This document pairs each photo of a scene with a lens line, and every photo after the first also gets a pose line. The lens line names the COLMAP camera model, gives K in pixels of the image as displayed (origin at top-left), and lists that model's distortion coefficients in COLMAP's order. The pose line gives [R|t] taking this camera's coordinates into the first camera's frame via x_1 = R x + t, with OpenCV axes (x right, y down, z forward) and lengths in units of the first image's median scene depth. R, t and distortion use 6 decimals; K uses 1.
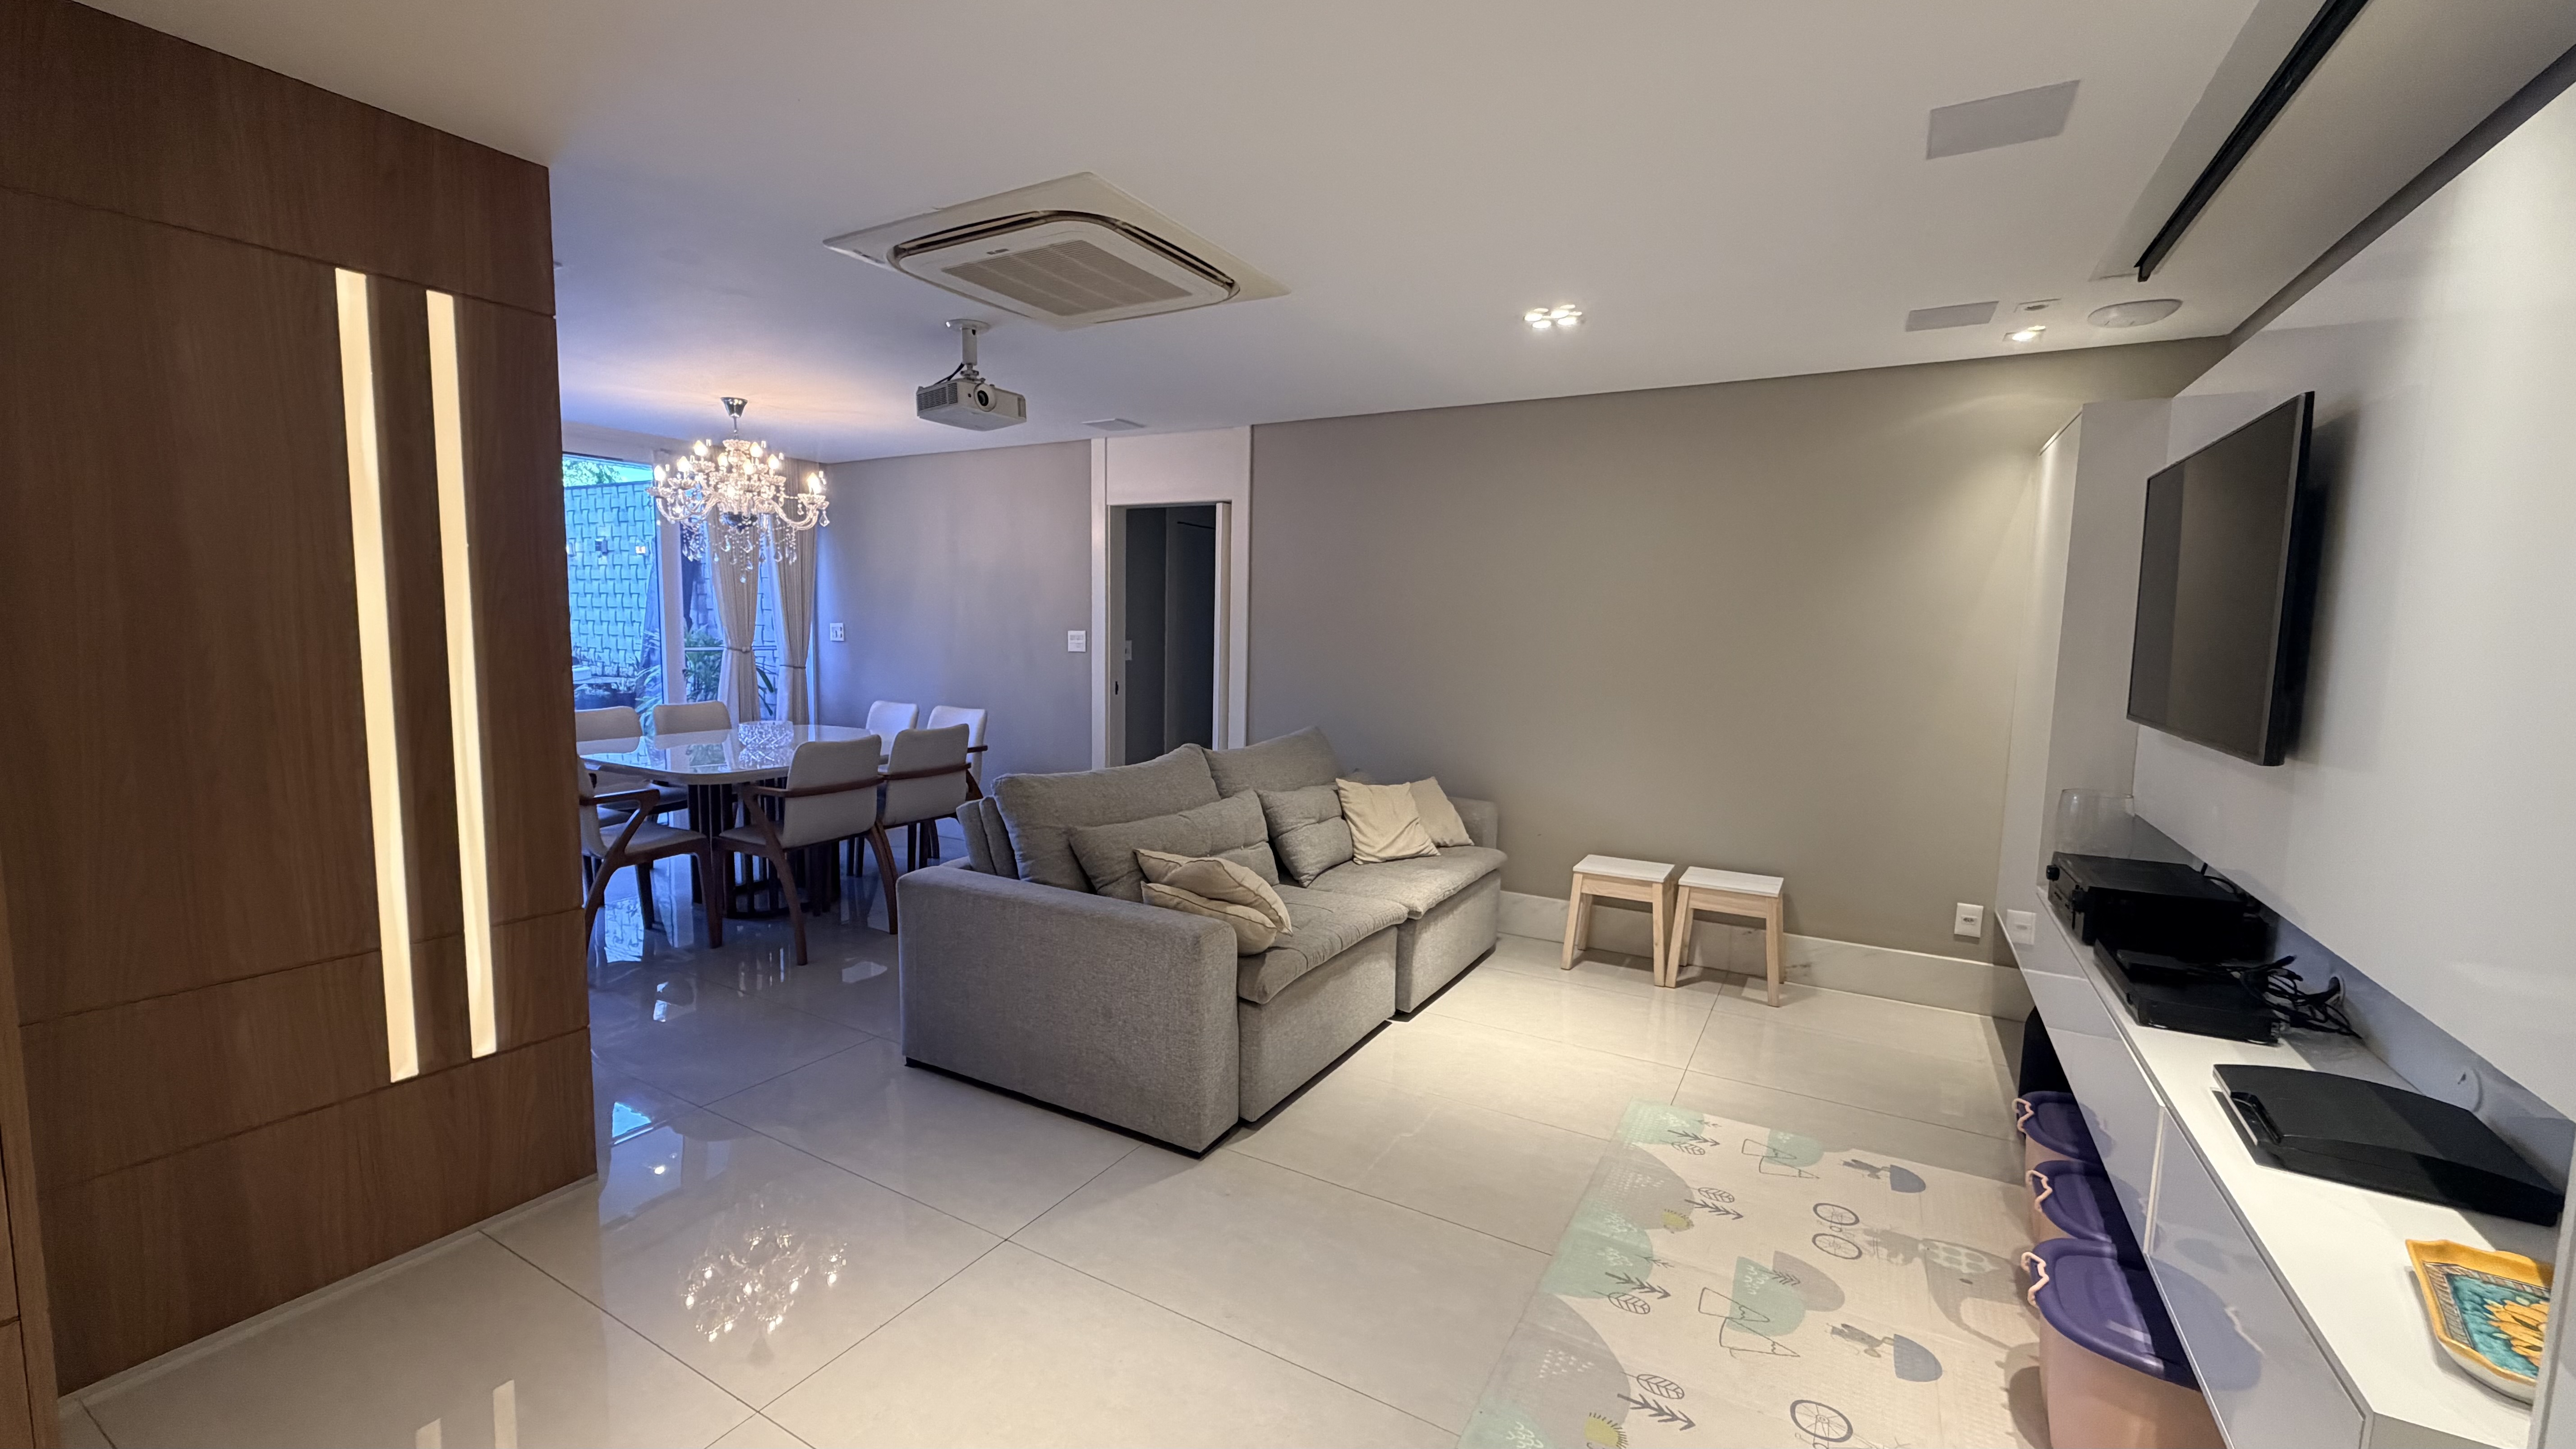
lens RADIAL K [[1012.7, 0, 1289.8], [0, 1012.7, 723.9], [0, 0, 1]] dist [0.000883, -0.000060]
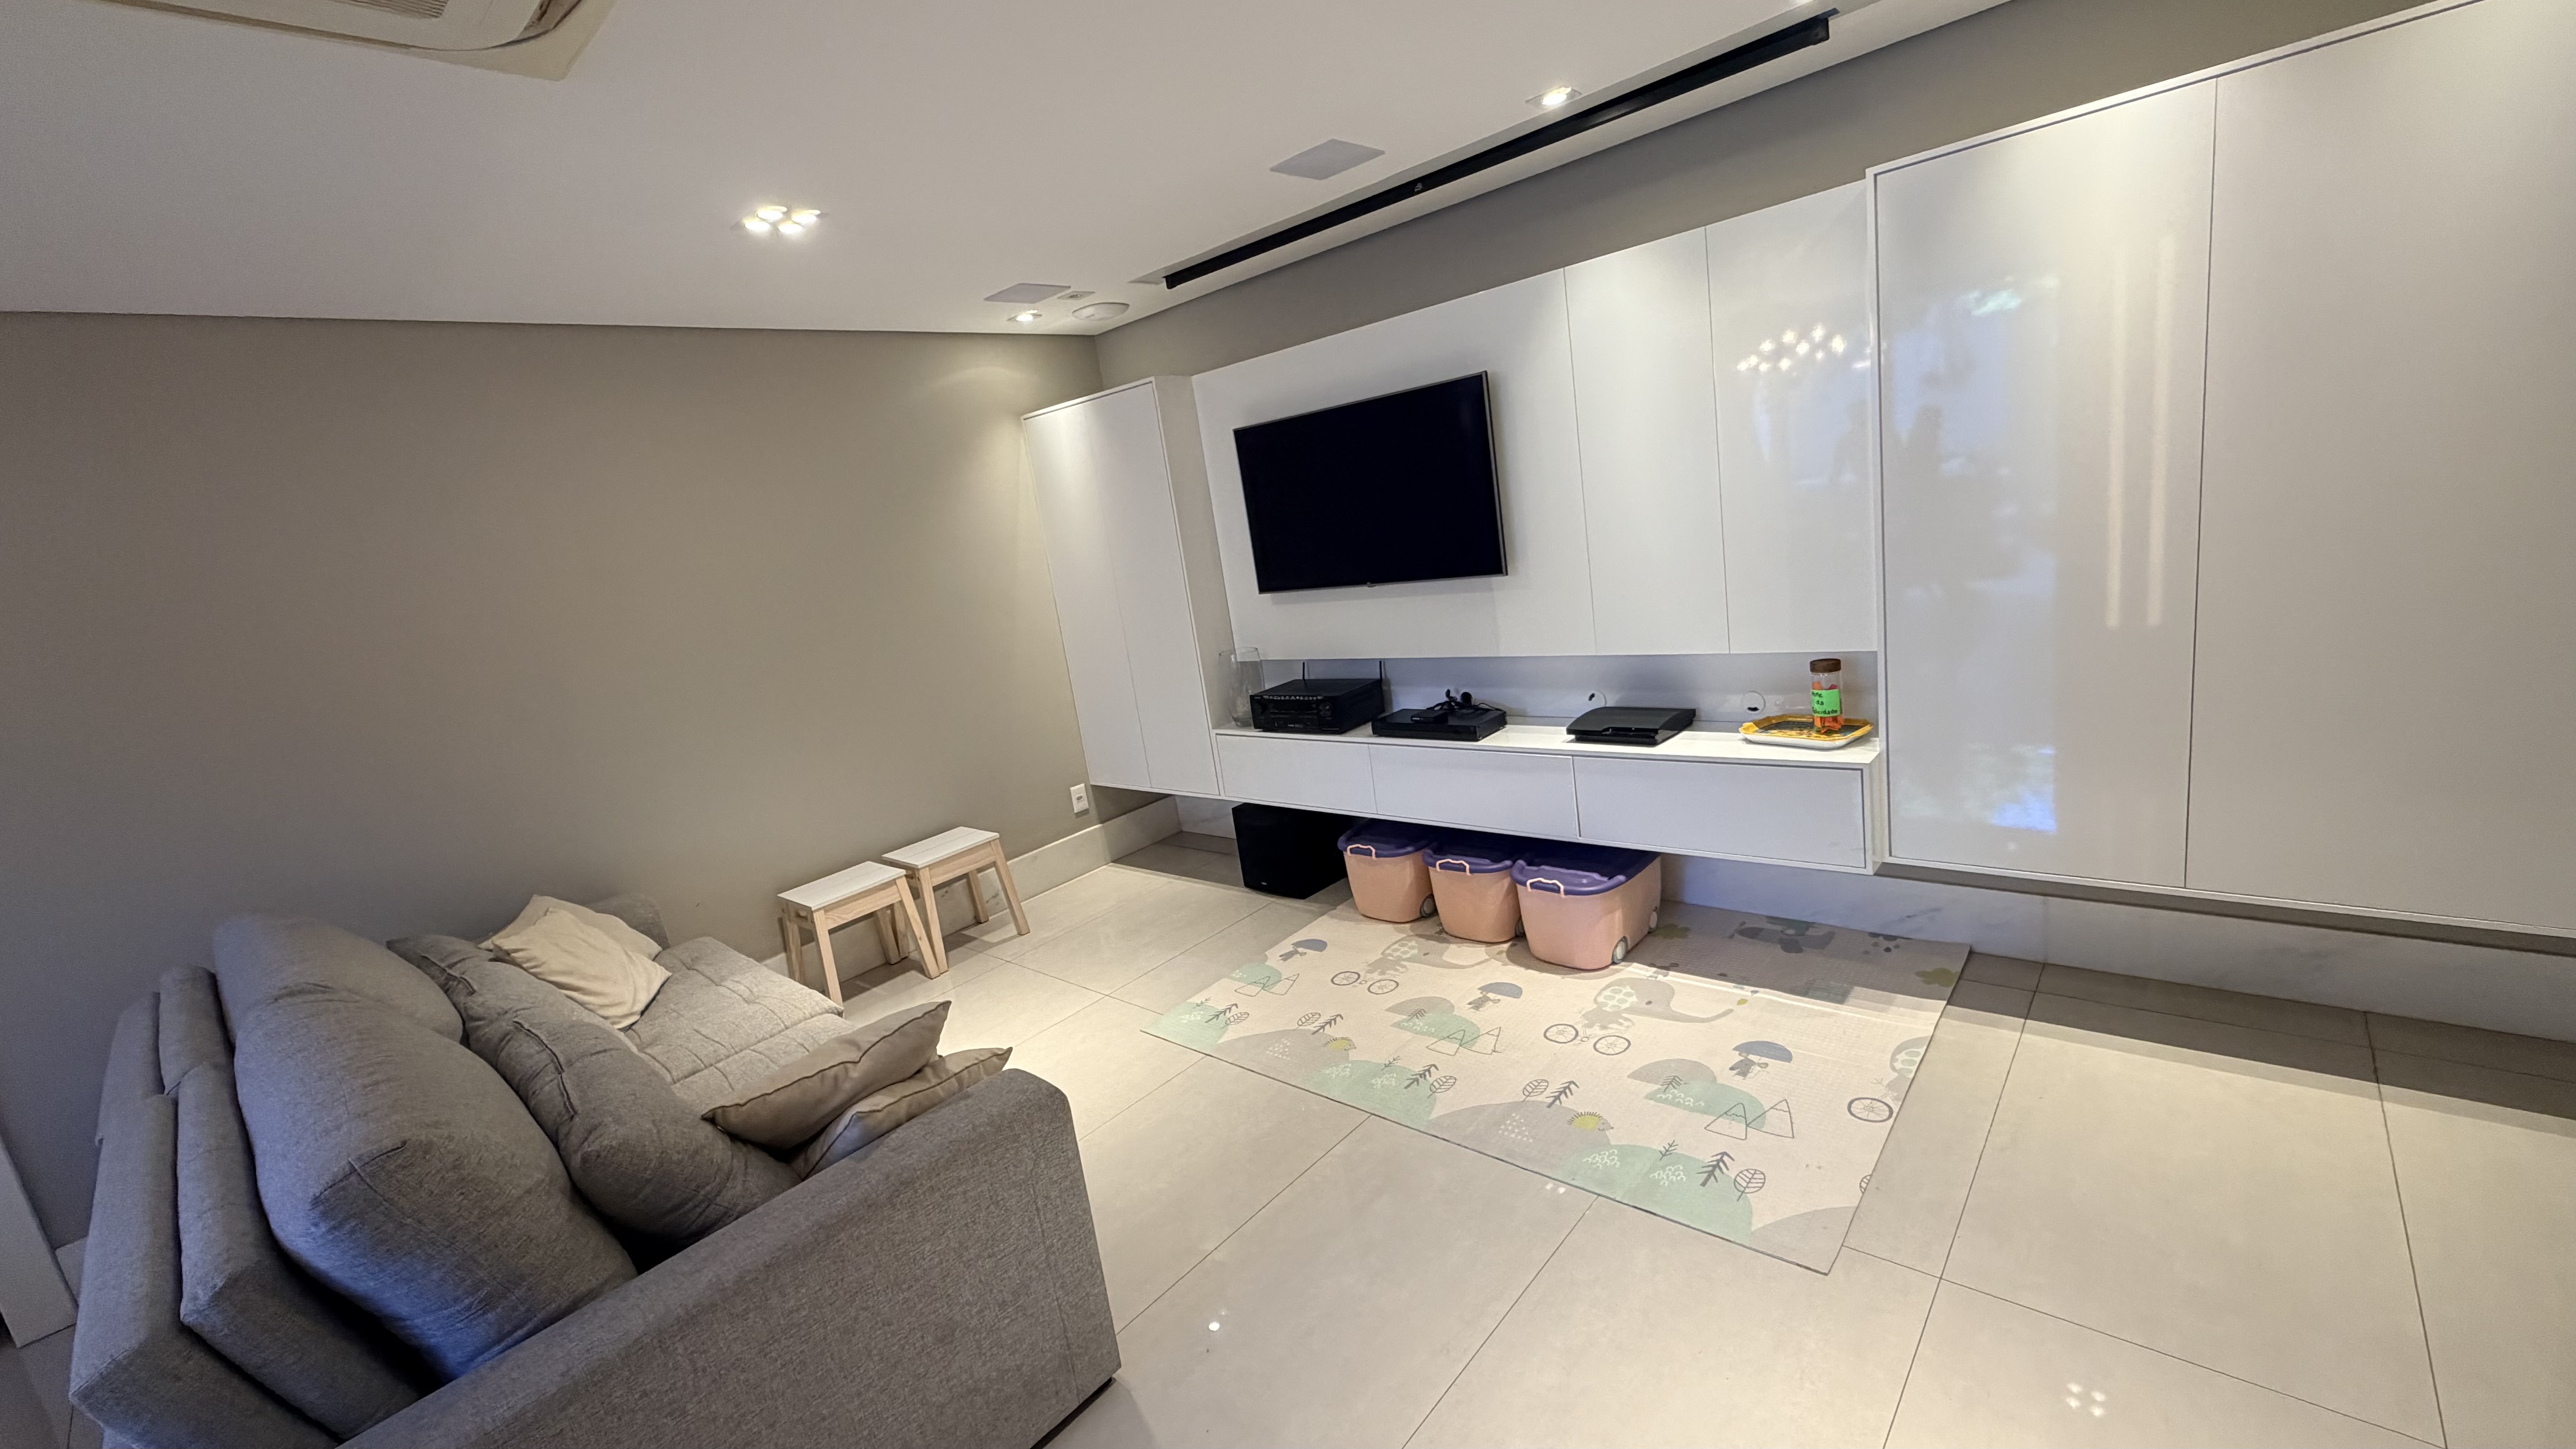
lens RADIAL K [[1012.7, 0, 1282.7], [0, 1012.7, 717.8], [0, 0, 1]] dist [0.000883, -0.000060]
pose [[0.214463, -0.248275, 0.944651, -0.587109], [0.247020, 0.949500, 0.193469, -0.108339], [-0.944980, 0.191856, 0.264962, 0.592336]]
